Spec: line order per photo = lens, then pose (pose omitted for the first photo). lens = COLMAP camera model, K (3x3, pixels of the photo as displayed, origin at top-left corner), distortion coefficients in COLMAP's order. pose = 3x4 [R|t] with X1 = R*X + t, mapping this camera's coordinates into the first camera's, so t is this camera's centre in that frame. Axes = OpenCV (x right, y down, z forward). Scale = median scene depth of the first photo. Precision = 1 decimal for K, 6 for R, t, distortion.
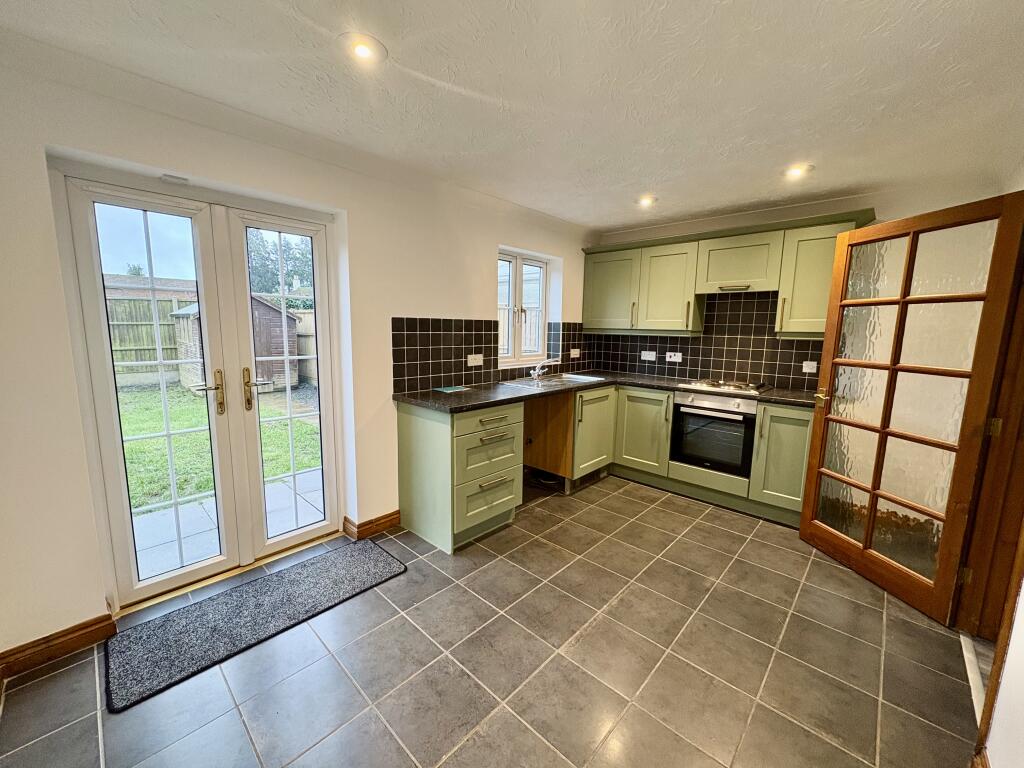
lens RADIAL K [[412.1, 0, 510.1], [0, 412.1, 384.7], [0, 0, 1]] dist [0.000512, -0.000070]
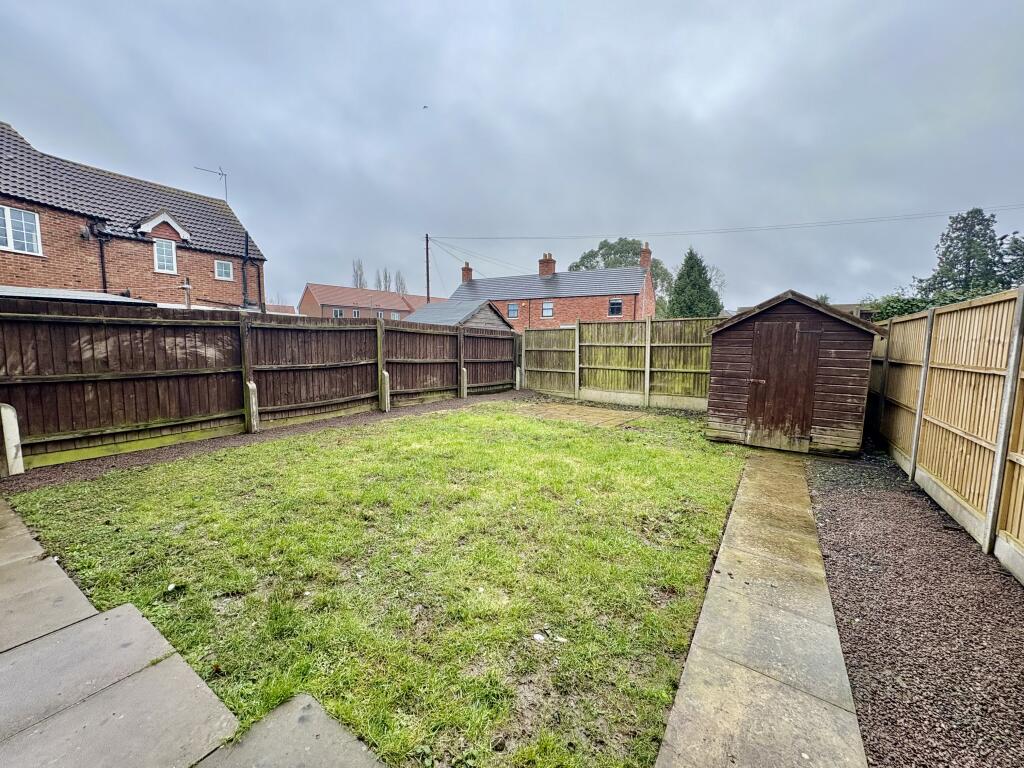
lens RADIAL K [[412.1, 0, 511.5], [0, 412.1, 387.0], [0, 0, 1]] dist [0.000512, -0.000070]
pose [[0.170342, 0.086424, -0.981588, -0.046206], [-0.151188, 0.986644, 0.060633, -0.046022], [0.973718, 0.138076, 0.181133, 0.424903]]
